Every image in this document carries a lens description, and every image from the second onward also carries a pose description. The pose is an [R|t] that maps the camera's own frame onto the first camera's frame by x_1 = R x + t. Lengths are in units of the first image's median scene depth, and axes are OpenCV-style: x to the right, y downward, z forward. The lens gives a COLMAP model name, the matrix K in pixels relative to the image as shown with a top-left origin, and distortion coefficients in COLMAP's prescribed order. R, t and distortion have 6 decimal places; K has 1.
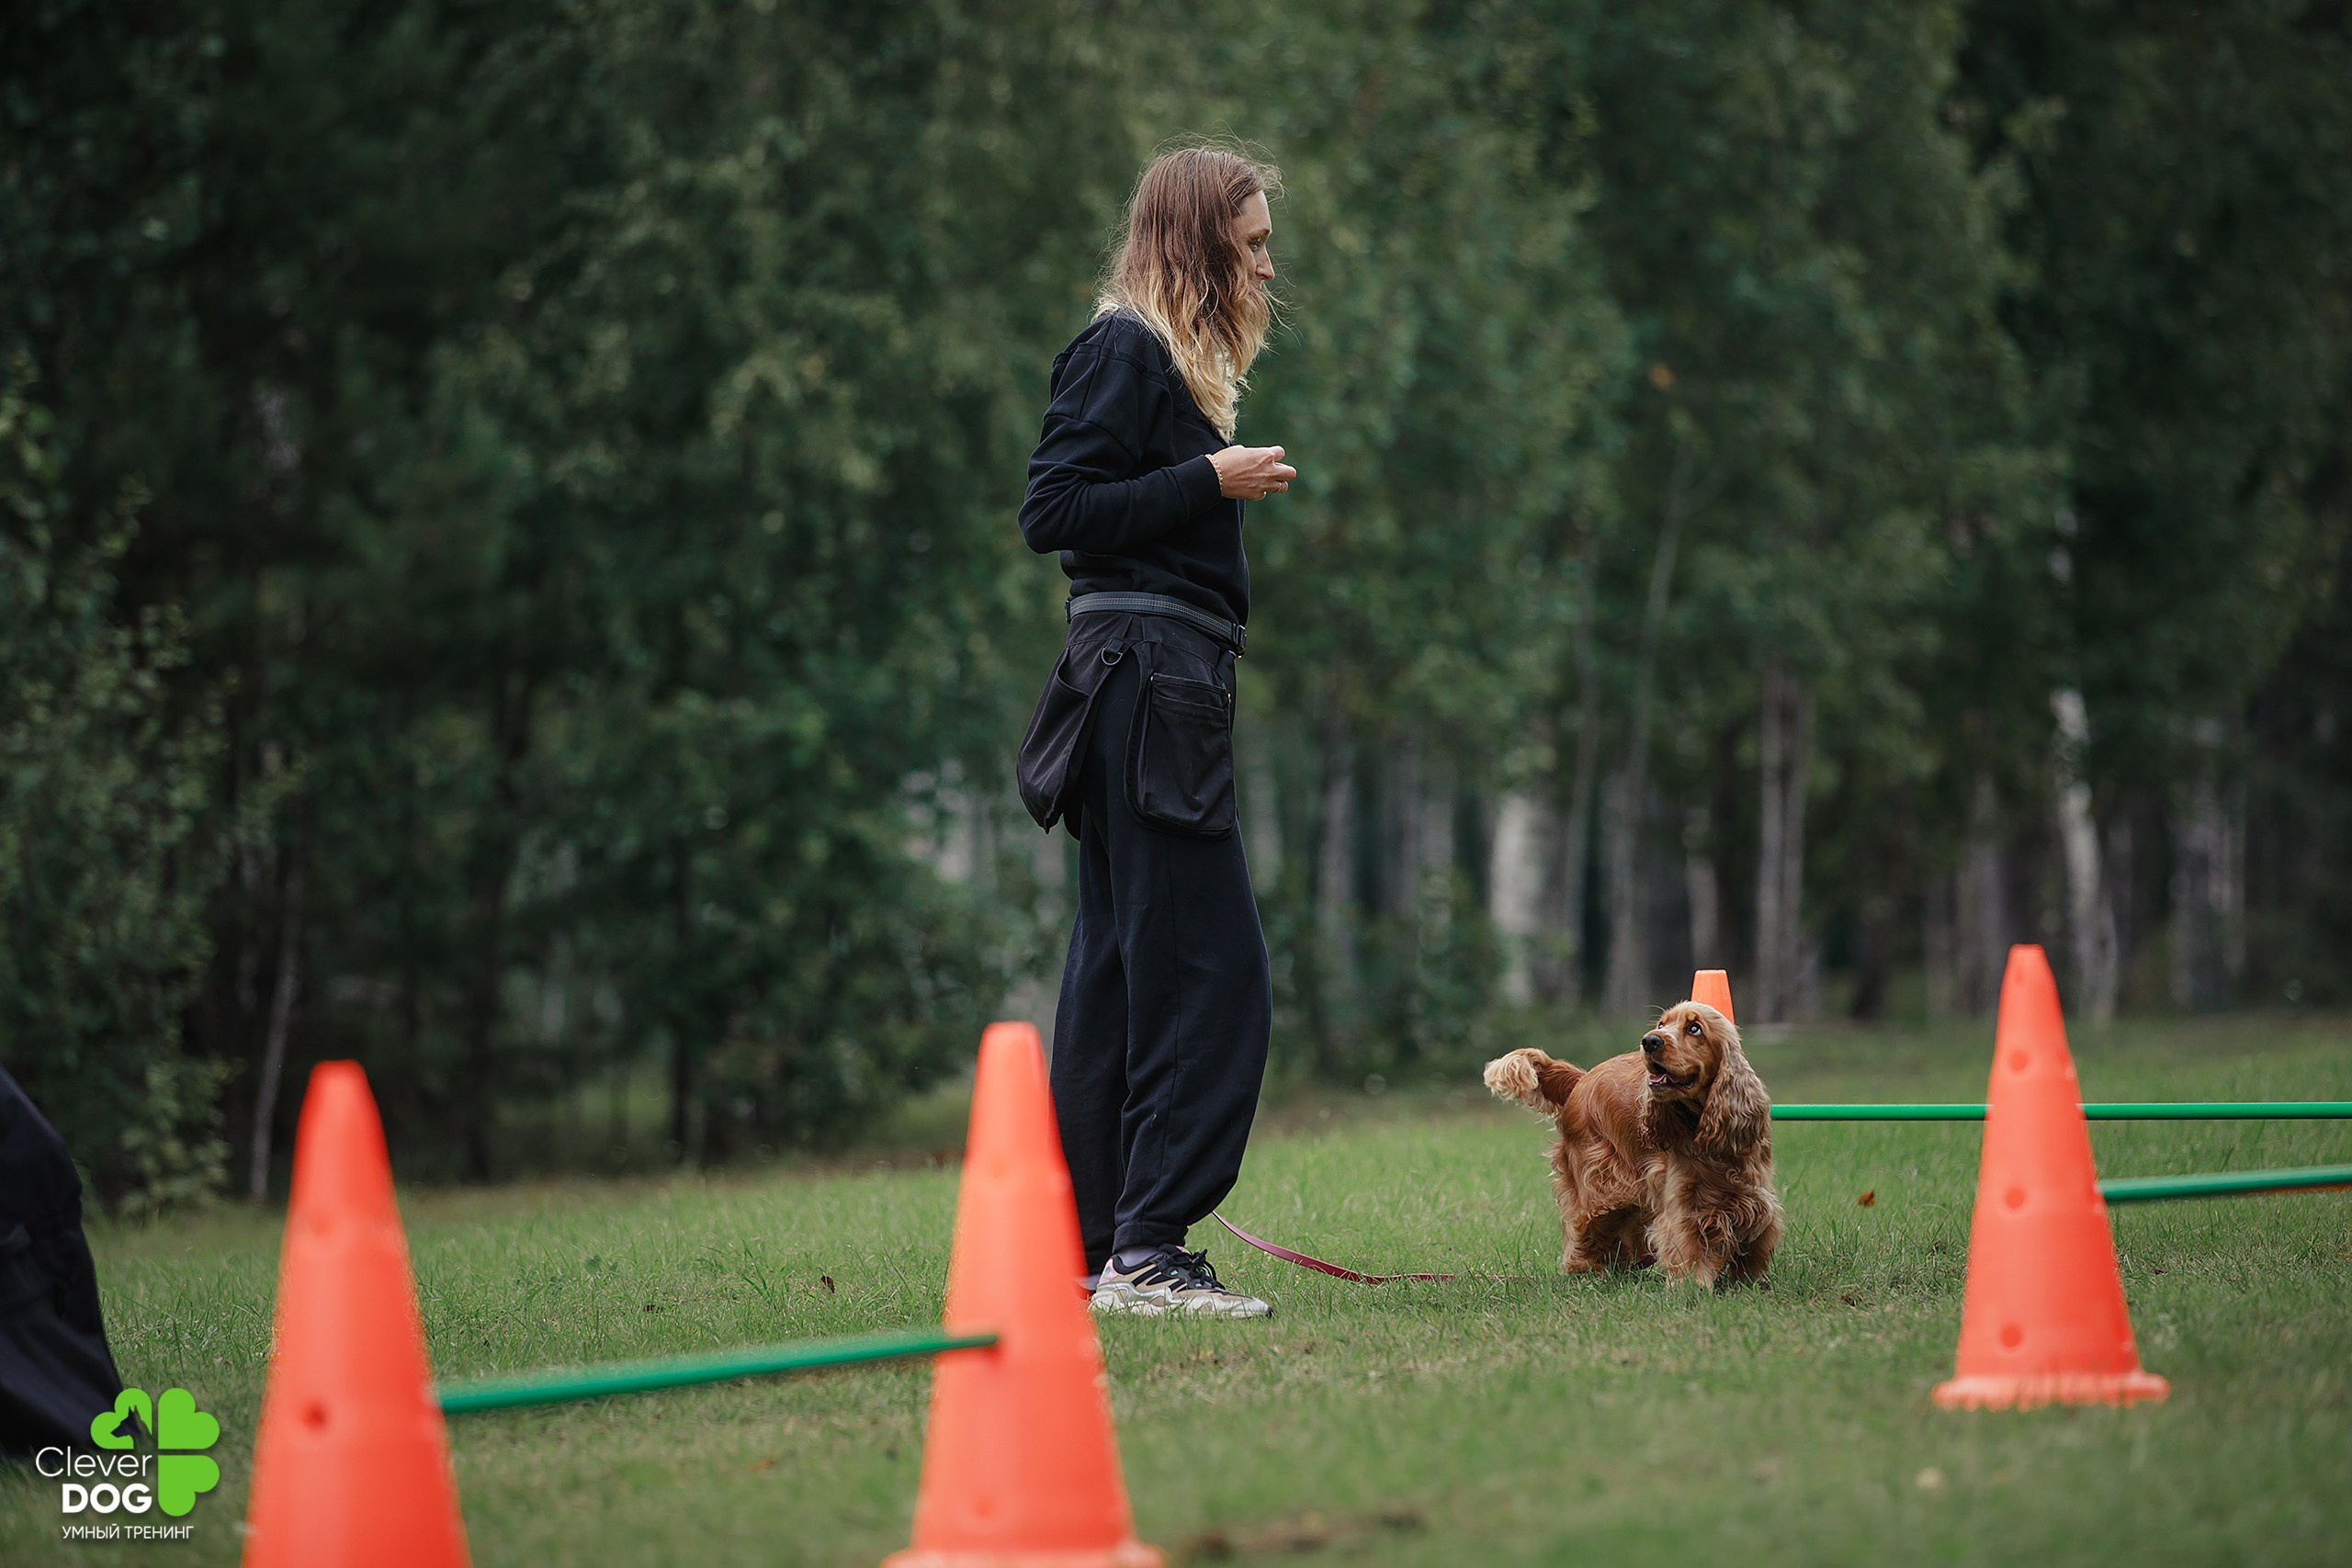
lens RADIAL K [[11000.1, 0, 1328.9], [0, 11000.1, 867.9], [0, 0, 1]] dist [0.983811, 0.000000]
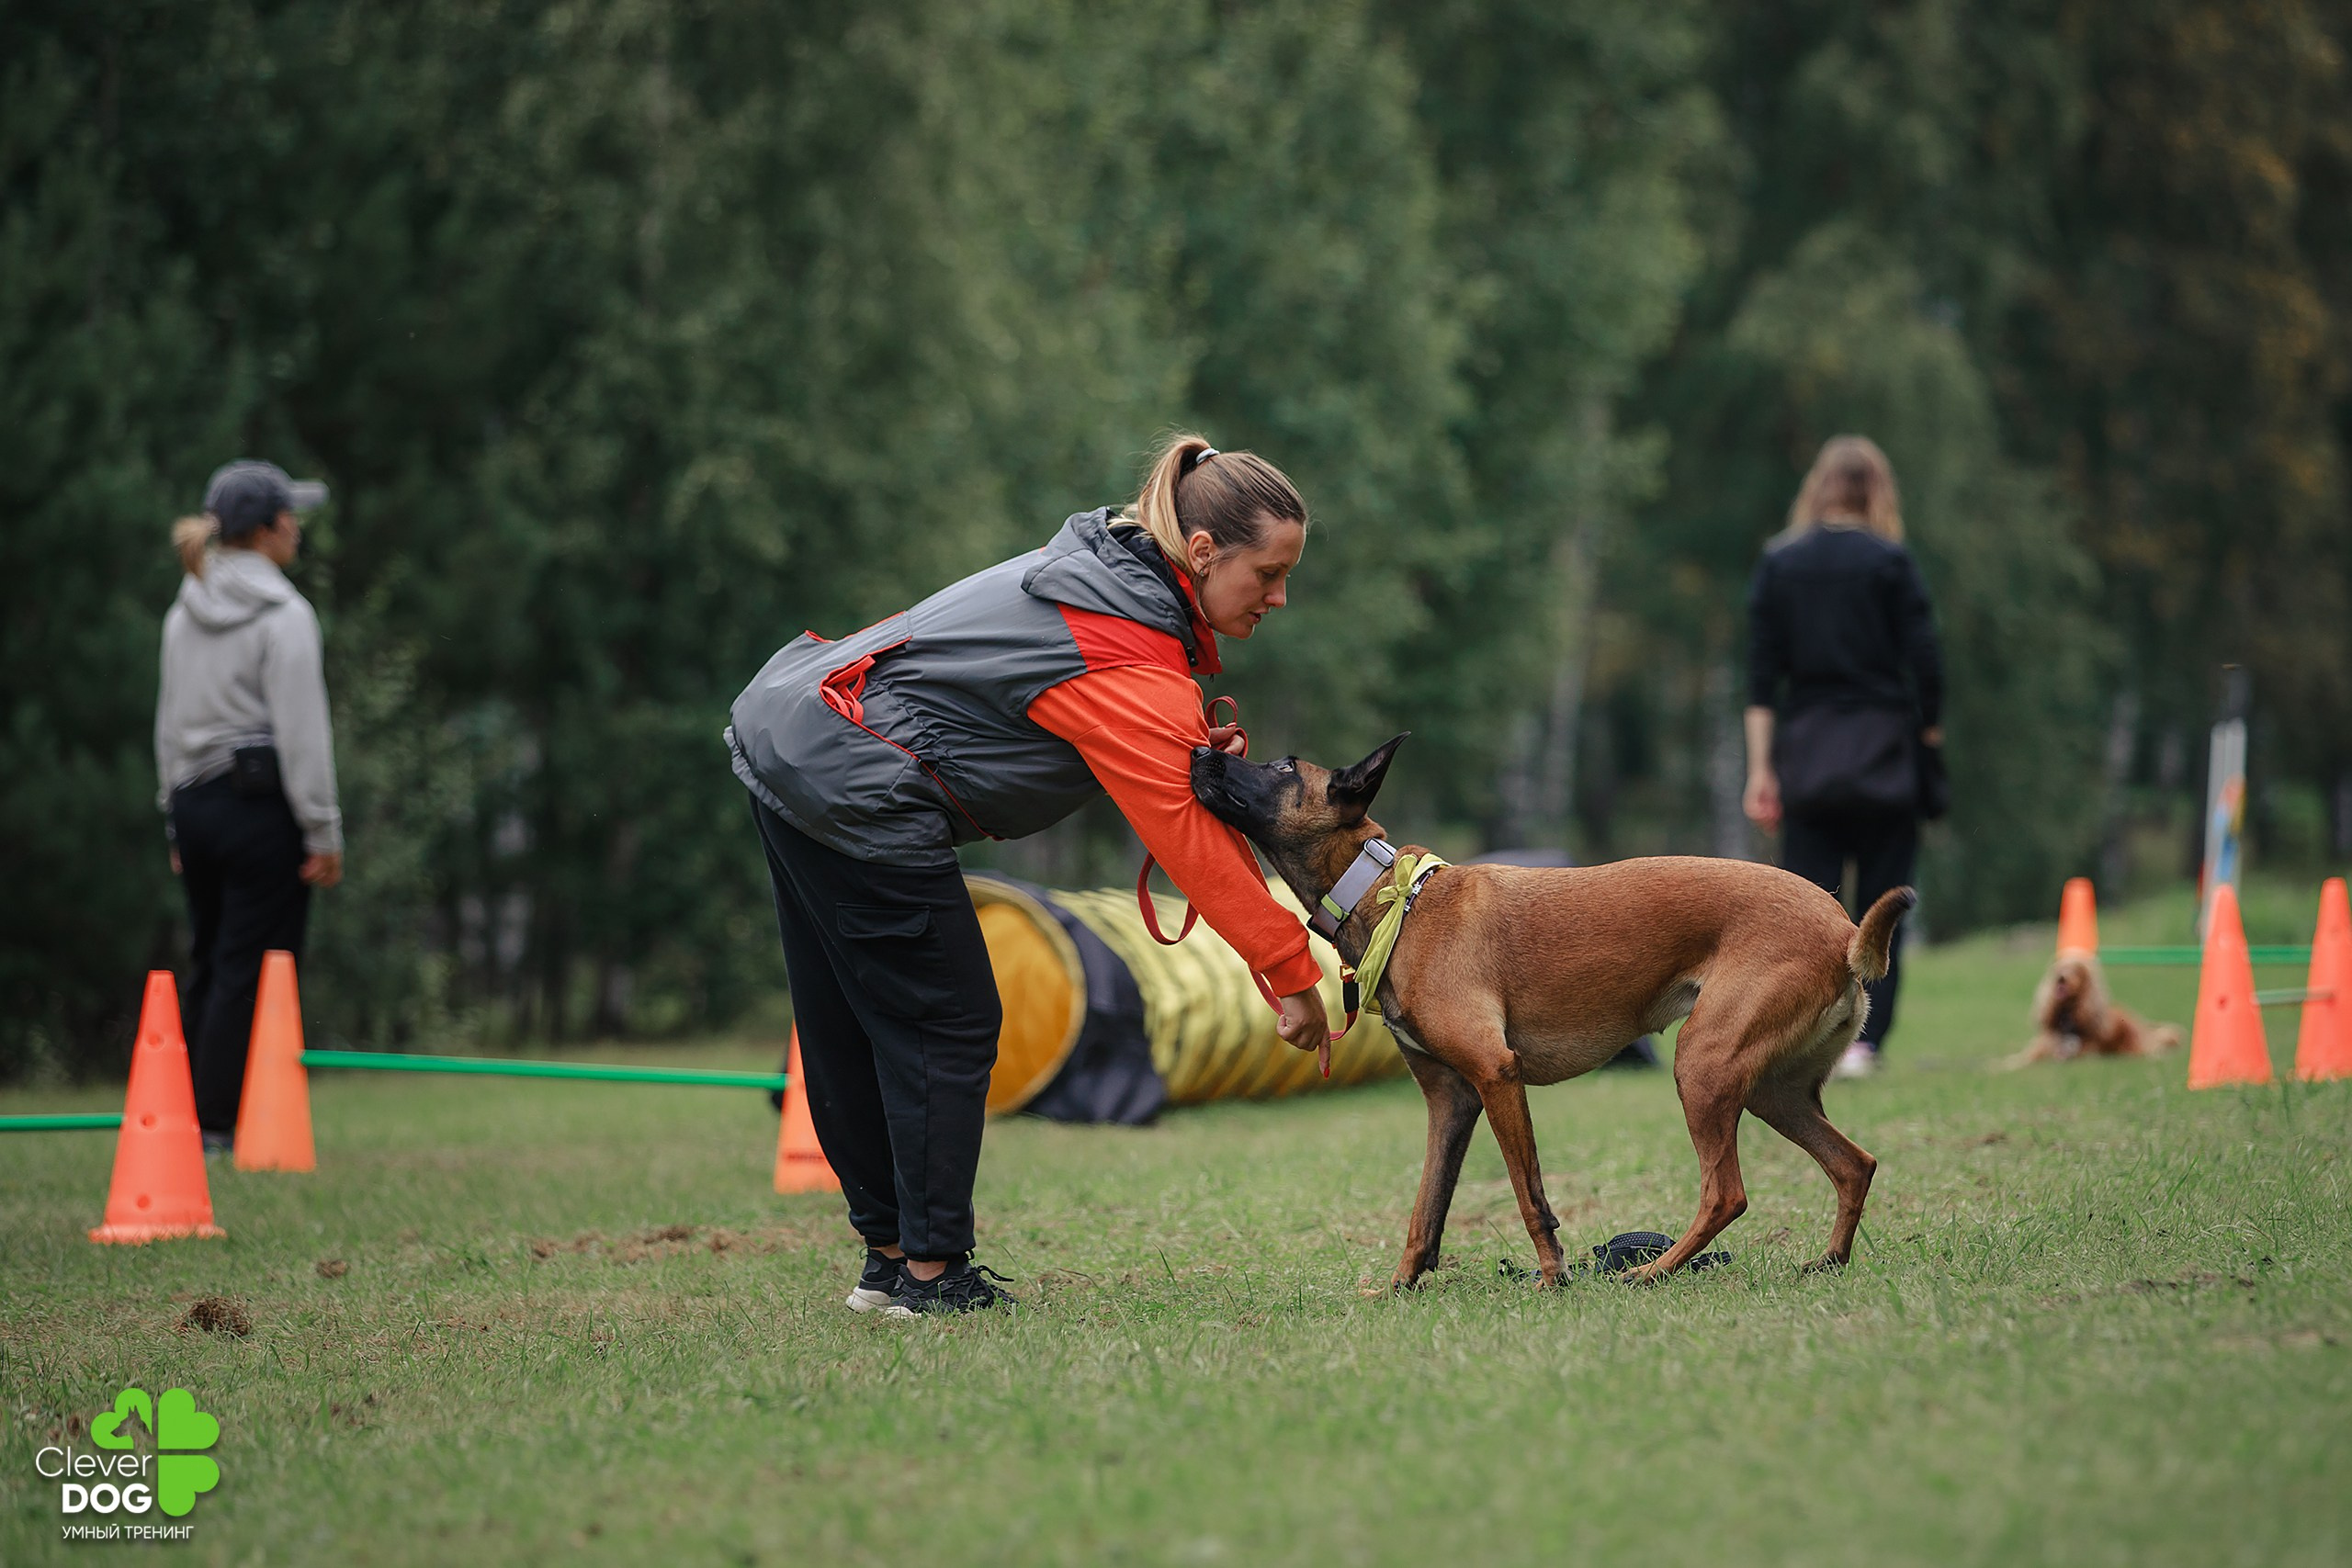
lens RADIAL K [[11800.5, 0, 1332.4], [0, 11800.5, 745.6], [0, 0, 1]] dist [0.483816, 0.000000]
pose [[0.990296, 0.020983, 0.137383, -0.176517], [-0.019601, 0.999743, -0.011403, 0.004894], [-0.137587, 0.008600, 0.990452, -0.486982]]
